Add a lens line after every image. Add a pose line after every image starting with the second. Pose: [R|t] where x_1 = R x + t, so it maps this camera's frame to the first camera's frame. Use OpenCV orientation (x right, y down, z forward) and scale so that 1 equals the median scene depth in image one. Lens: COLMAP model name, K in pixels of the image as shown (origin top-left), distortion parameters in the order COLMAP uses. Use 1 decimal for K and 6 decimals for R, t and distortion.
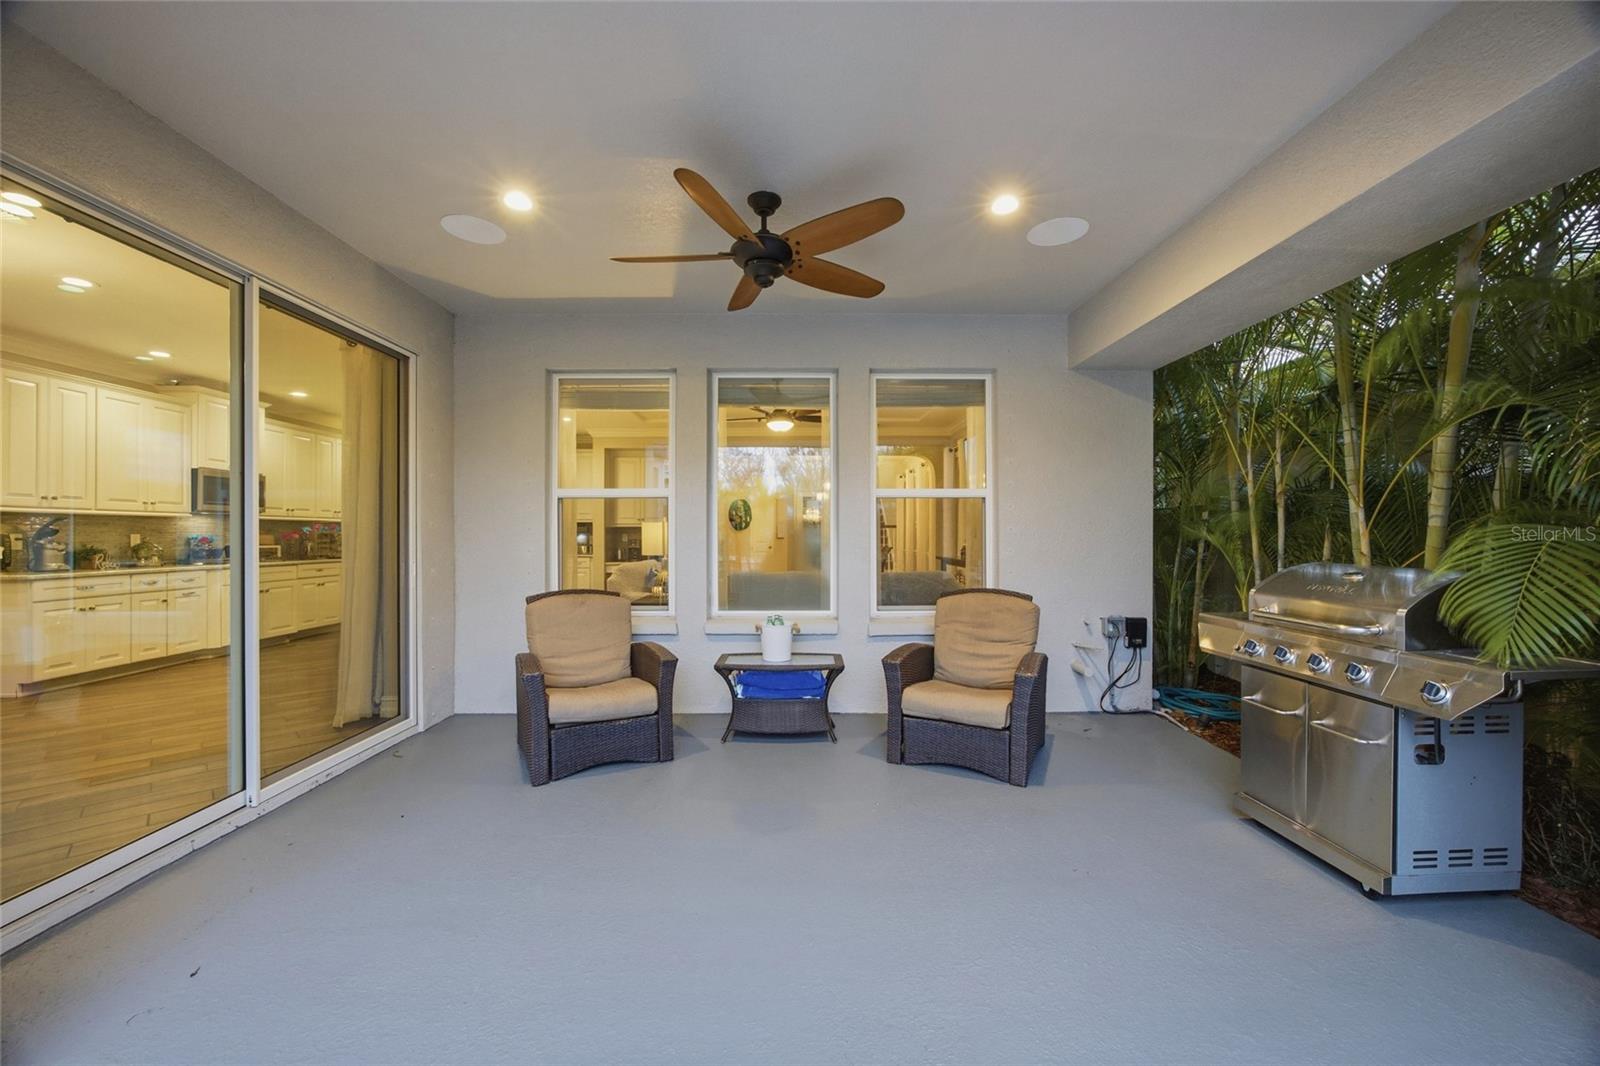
lens RADIAL K [[626.8, 0, 809.1], [0, 626.8, 534.0], [0, 0, 1]] dist [-0.019574, 0.005553]
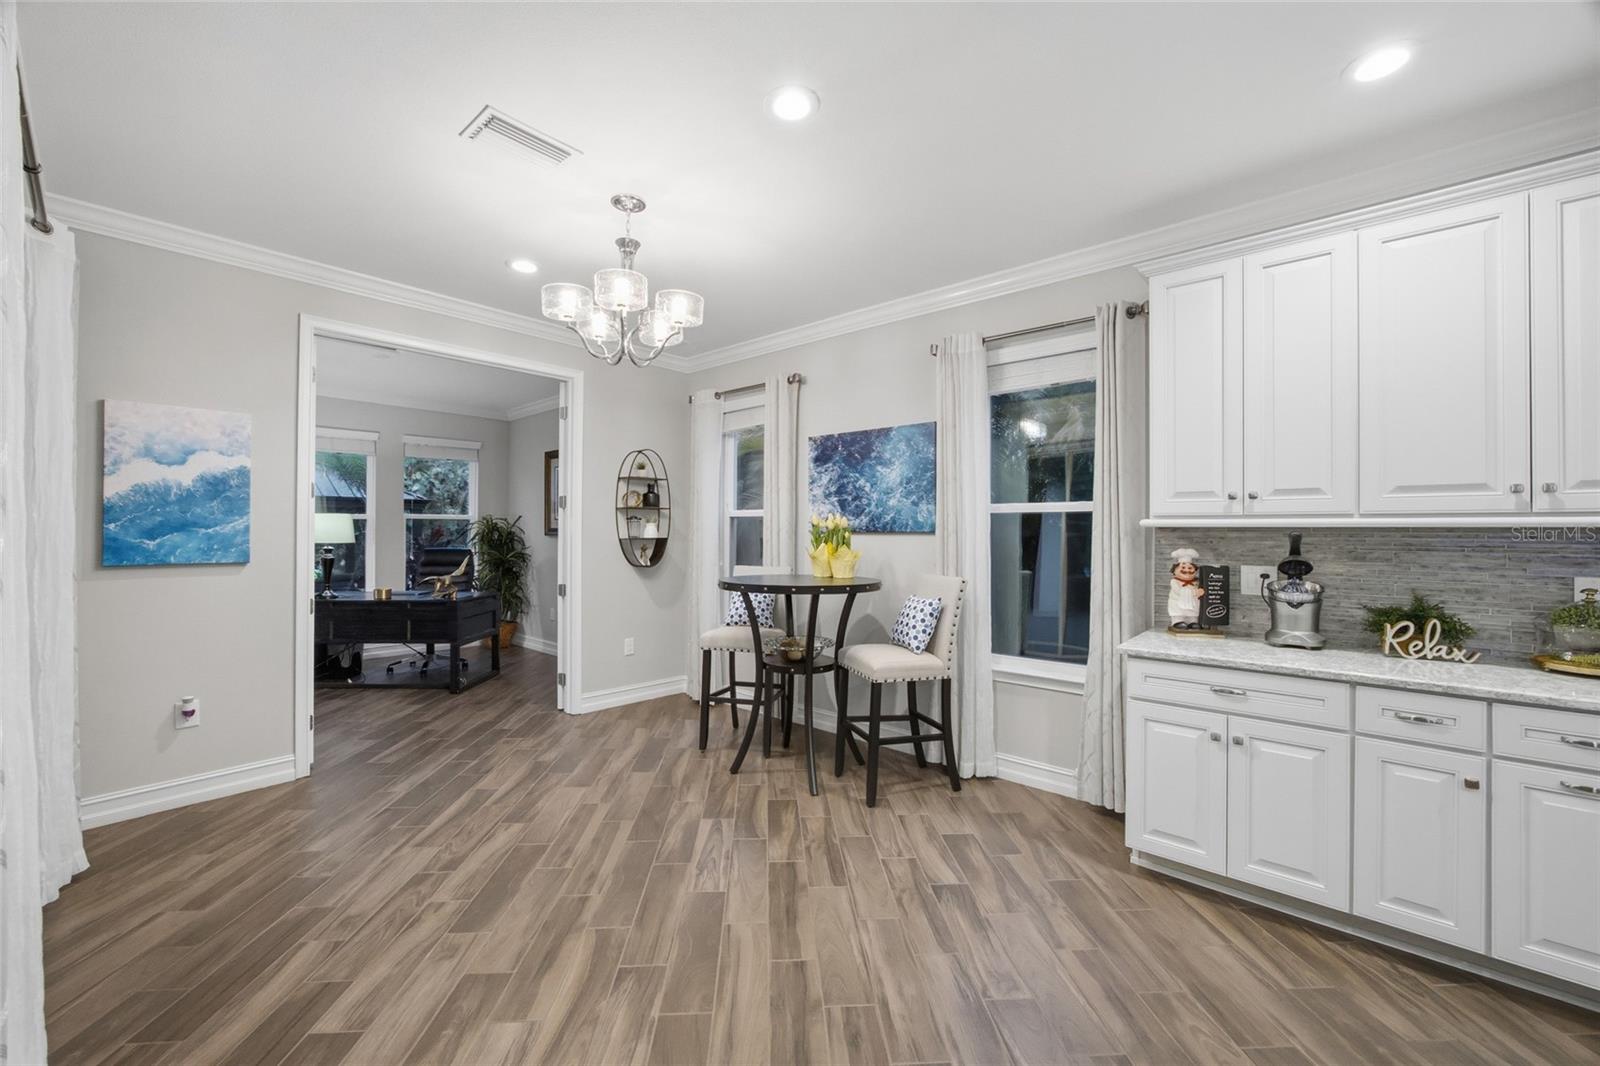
lens RADIAL K [[626.8, 0, 809.0], [0, 626.8, 530.3], [0, 0, 1]] dist [-0.019574, 0.005553]
pose [[-0.663729, -0.008123, -0.747929, -0.569353], [-0.007105, 0.999964, -0.004555, -0.024016], [0.747939, 0.002291, -0.663764, 0.970564]]
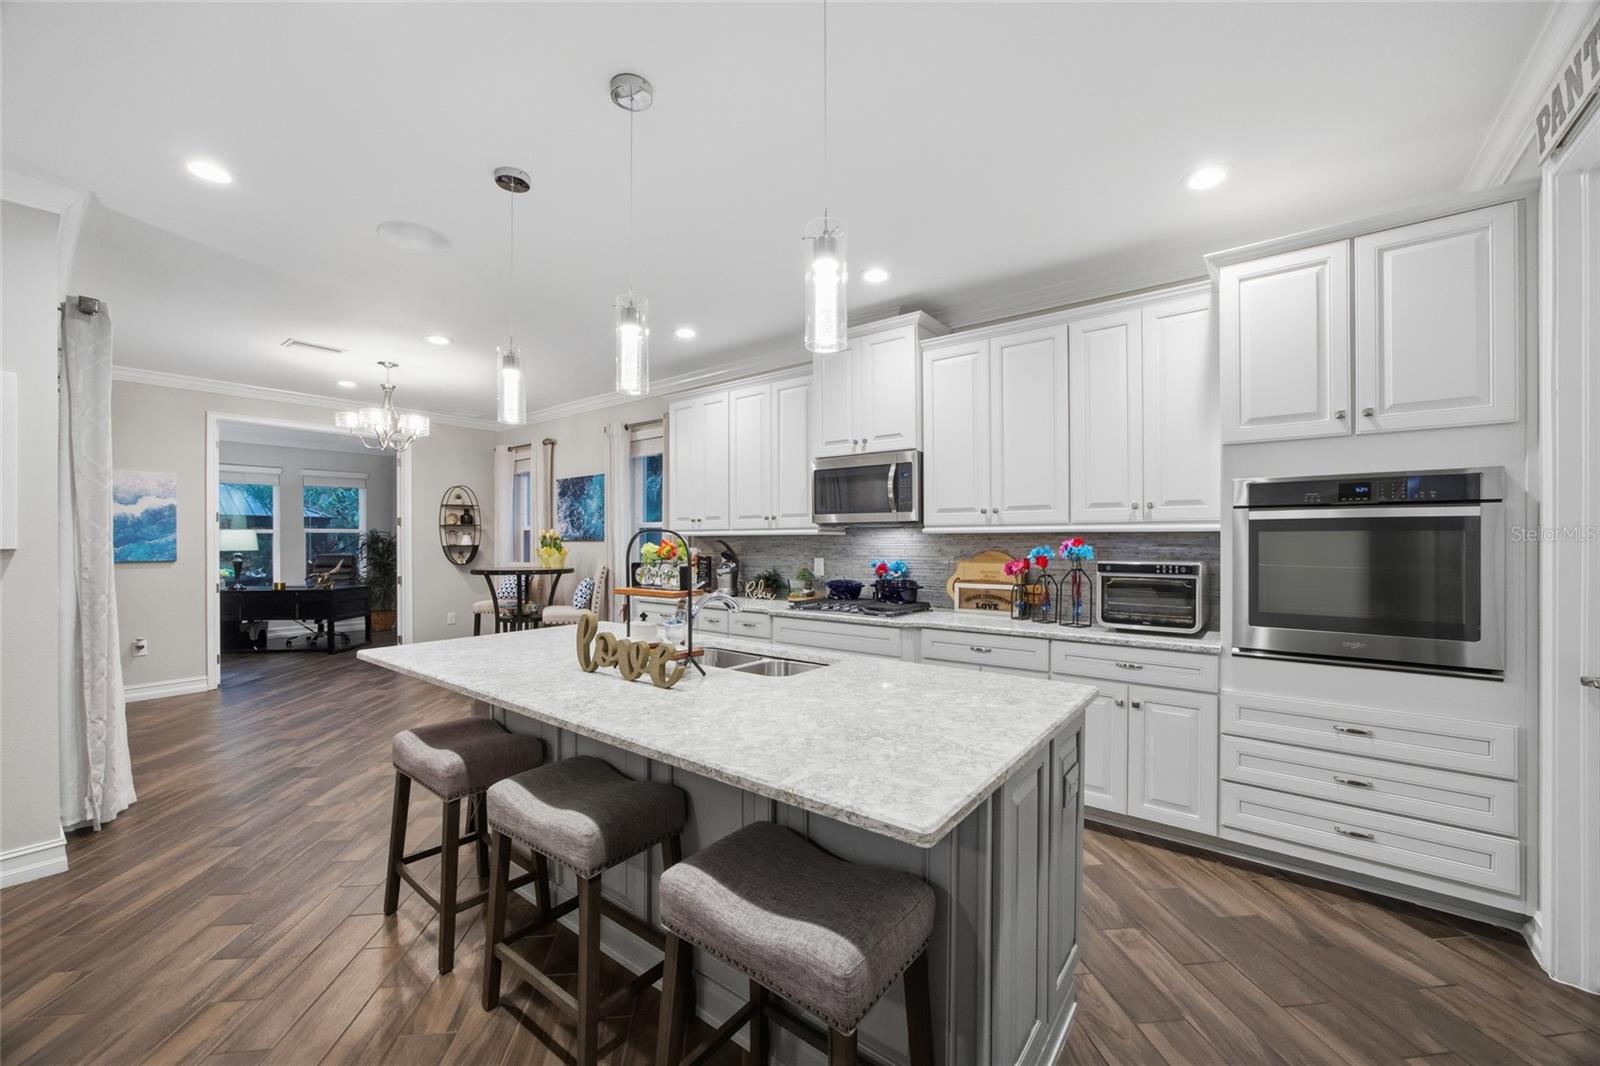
lens RADIAL K [[626.8, 0, 812.2], [0, 626.8, 543.8], [0, 0, 1]] dist [-0.019574, 0.005553]
pose [[-0.620978, 0.002025, -0.783825, -0.512778], [0.000706, 0.999998, 0.002024, -0.020853], [0.783827, 0.000704, -0.620978, 1.599578]]
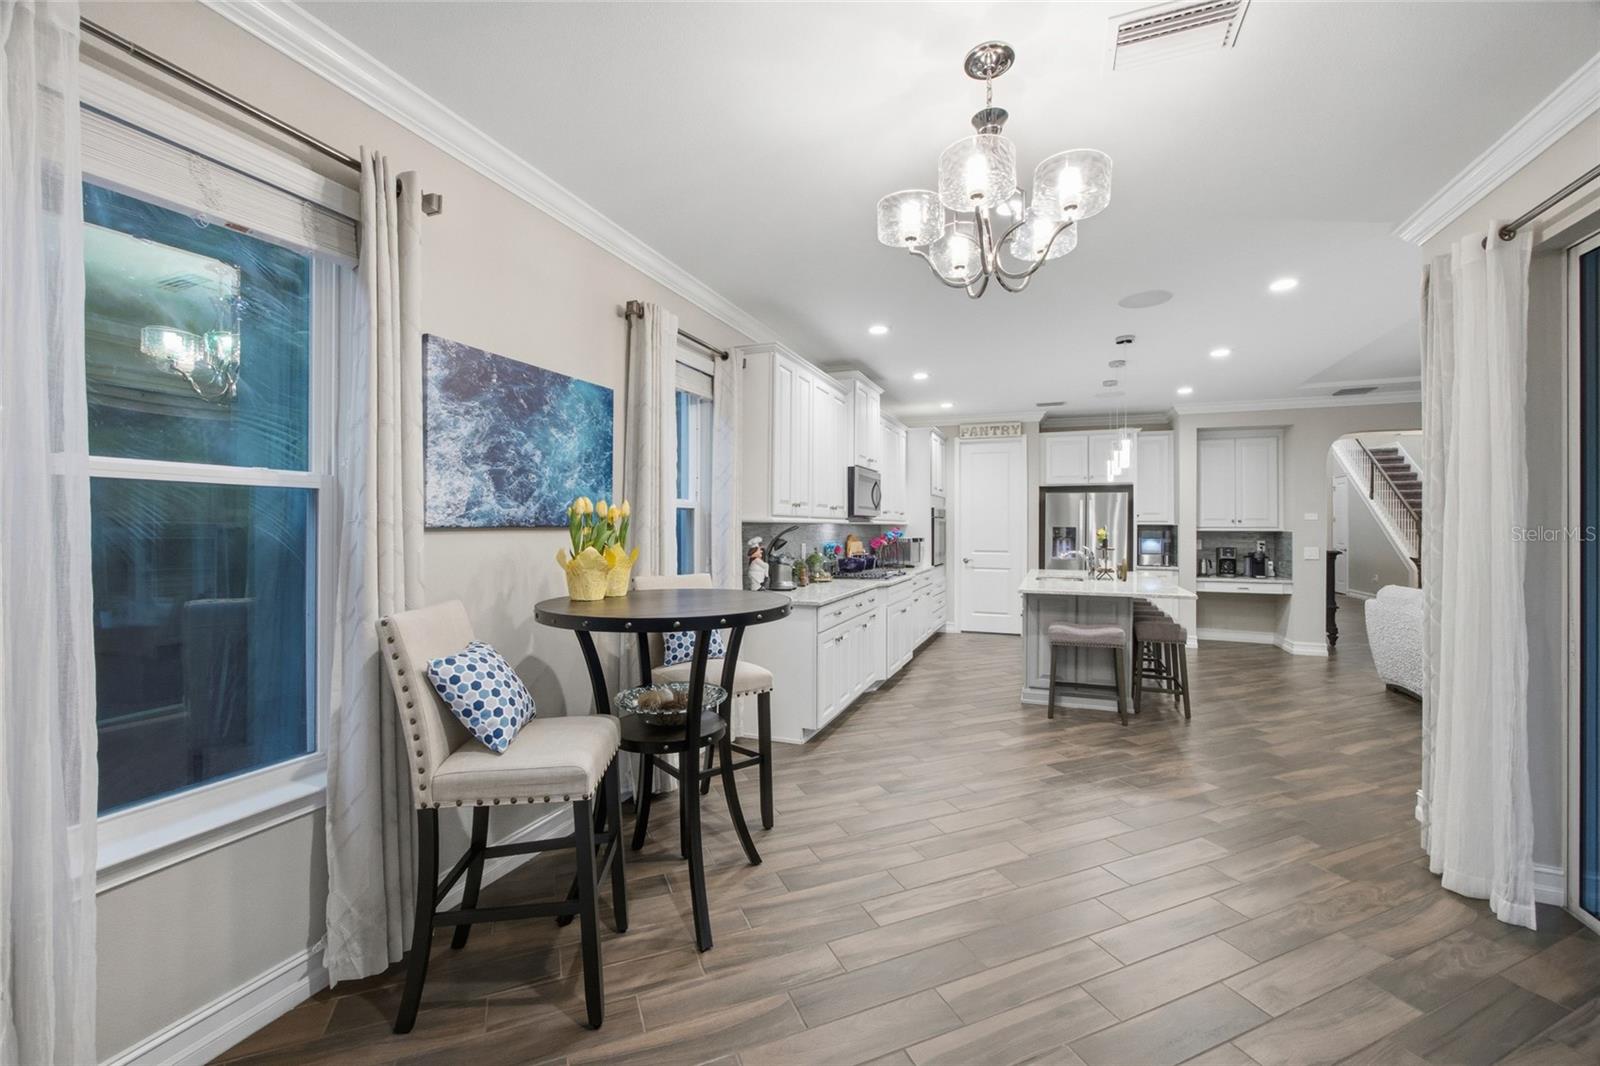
lens RADIAL K [[626.8, 0, 792.8], [0, 626.8, 528.1], [0, 0, 1]] dist [-0.019574, 0.005553]
pose [[0.913449, -0.000058, -0.406954, -0.800557], [0.000685, 0.999999, 0.001394, -0.025561], [0.406954, -0.001552, 0.913448, 0.181067]]
